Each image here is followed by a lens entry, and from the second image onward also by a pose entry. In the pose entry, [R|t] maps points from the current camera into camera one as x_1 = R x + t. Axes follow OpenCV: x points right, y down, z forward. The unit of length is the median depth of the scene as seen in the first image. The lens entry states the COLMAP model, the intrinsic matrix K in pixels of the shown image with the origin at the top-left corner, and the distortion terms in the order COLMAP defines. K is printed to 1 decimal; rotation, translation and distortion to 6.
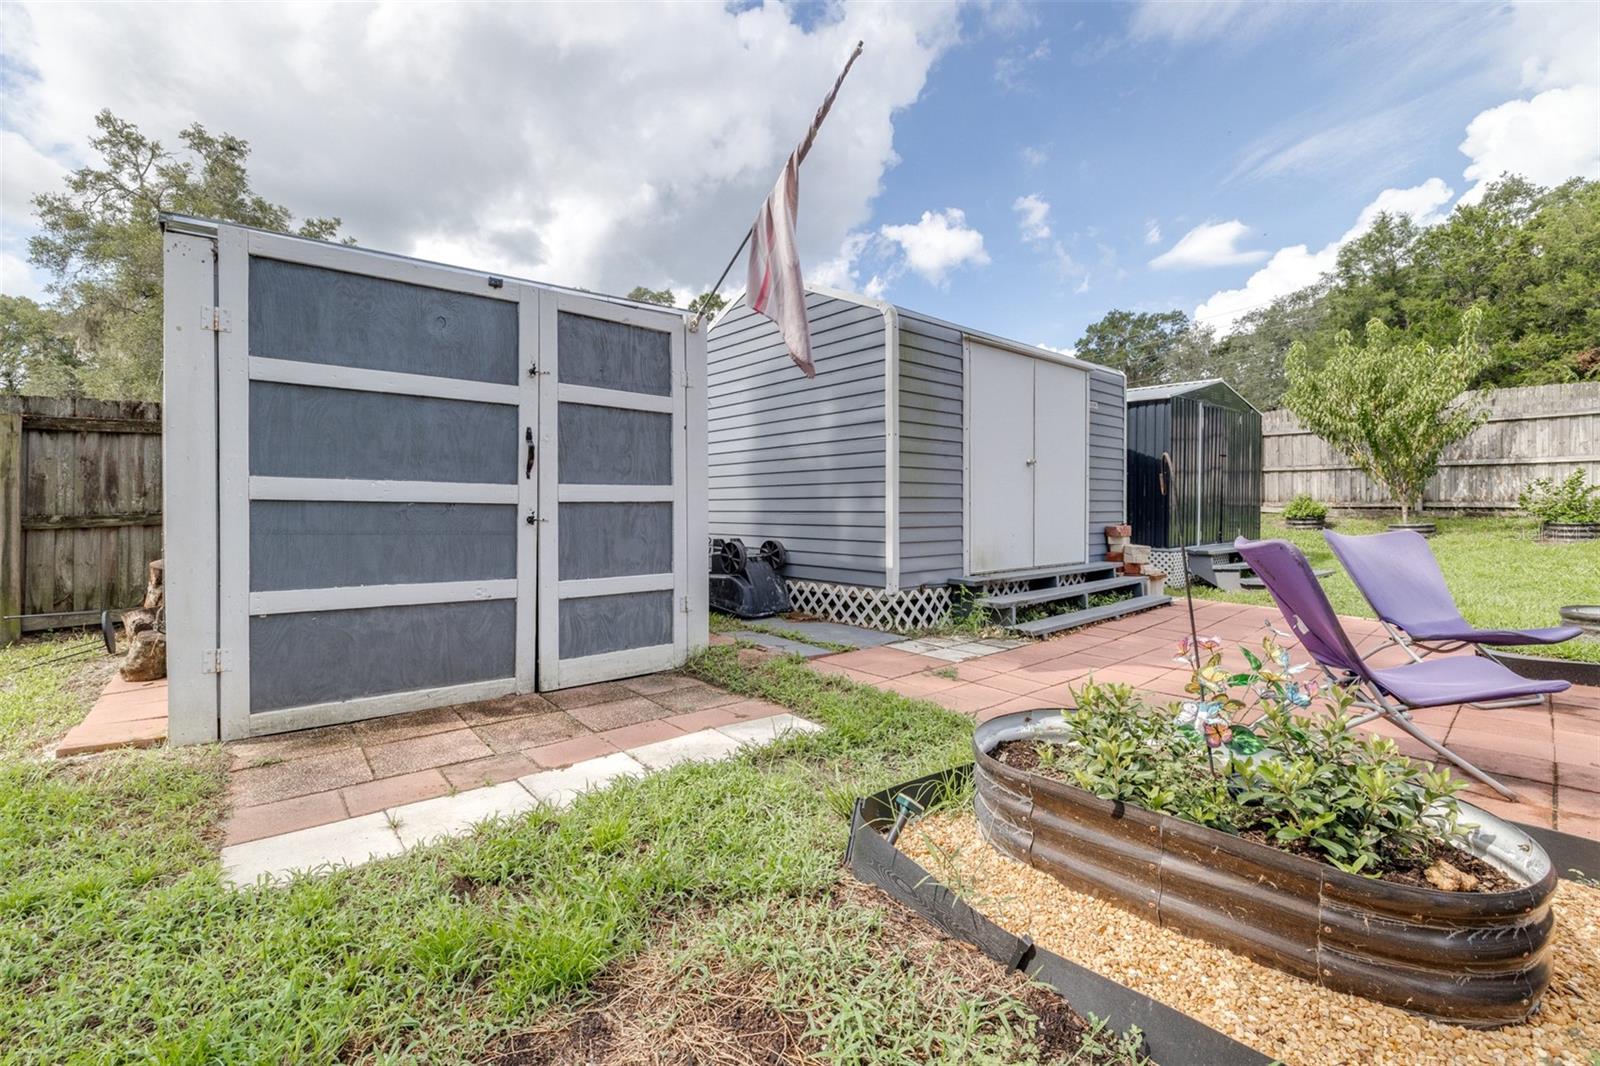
lens RADIAL K [[705.7, 0, 798.5], [0, 705.7, 522.5], [0, 0, 1]] dist [0.002428, 0.000619]
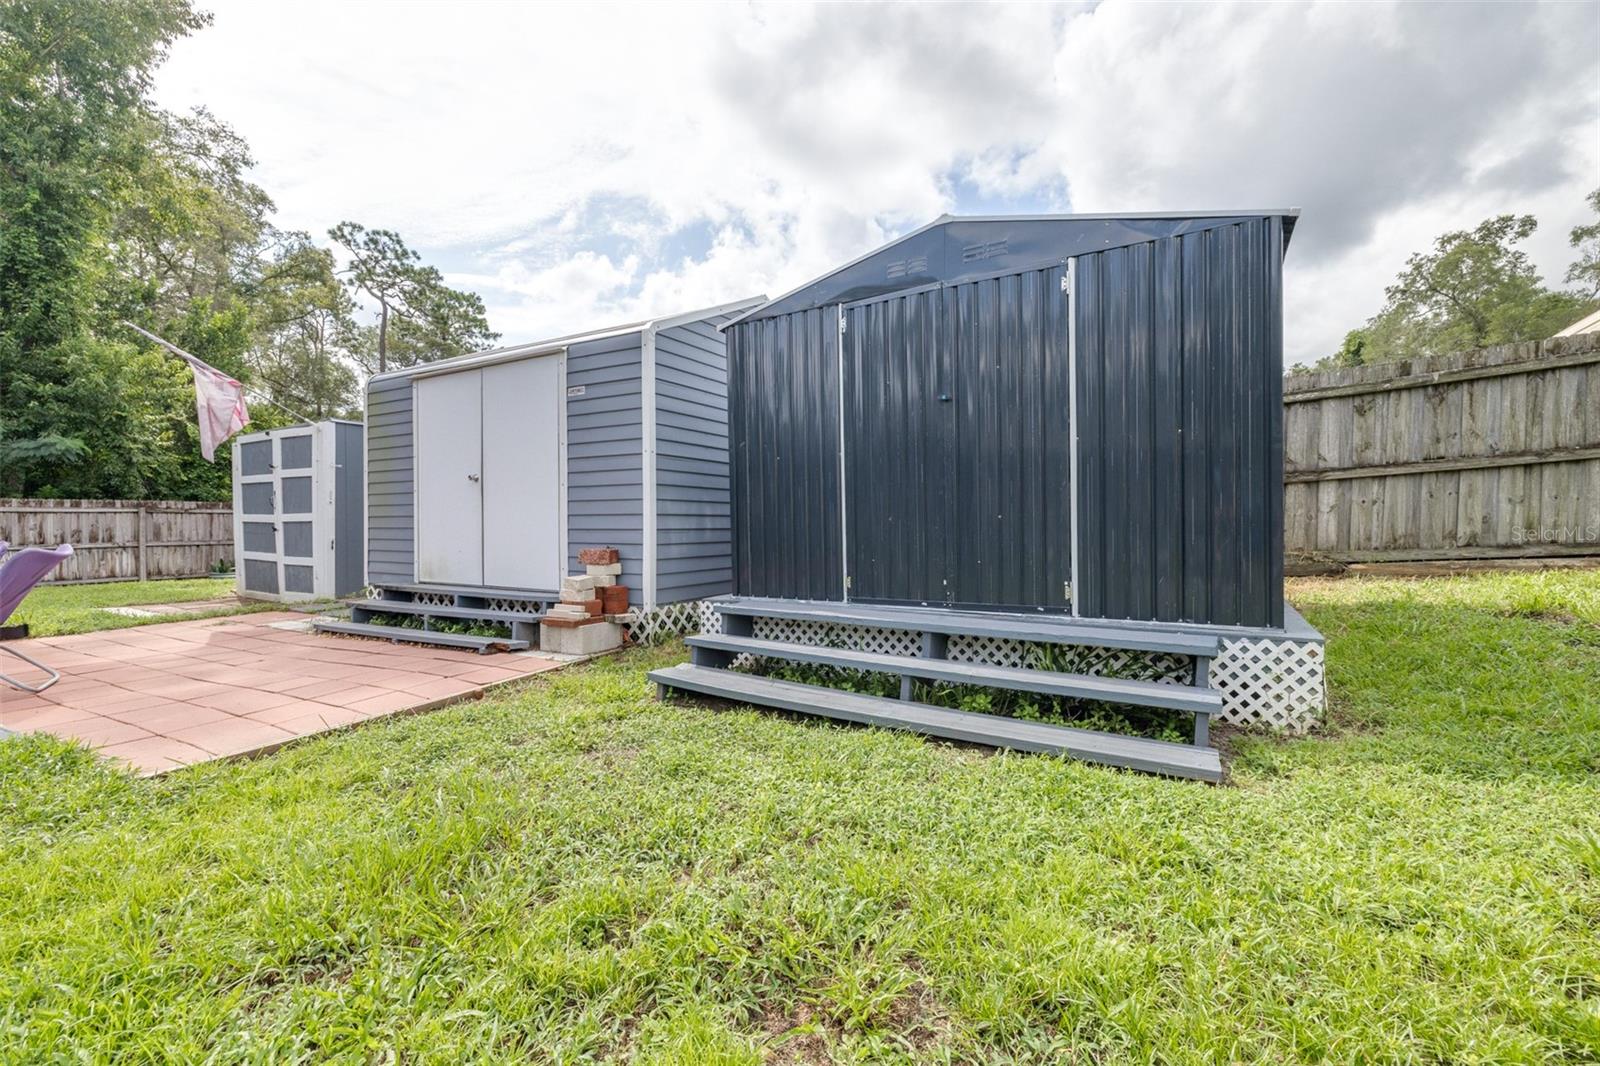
lens RADIAL K [[688.0, 0, 807.8], [0, 688.0, 530.1], [0, 0, 1]] dist [-0.000602, -0.000112]
pose [[0.331127, 0.006717, -0.943562, 0.221895], [-0.020378, 0.999792, -0.000034, -0.003649], [0.943366, 0.019239, 0.331195, 0.177712]]
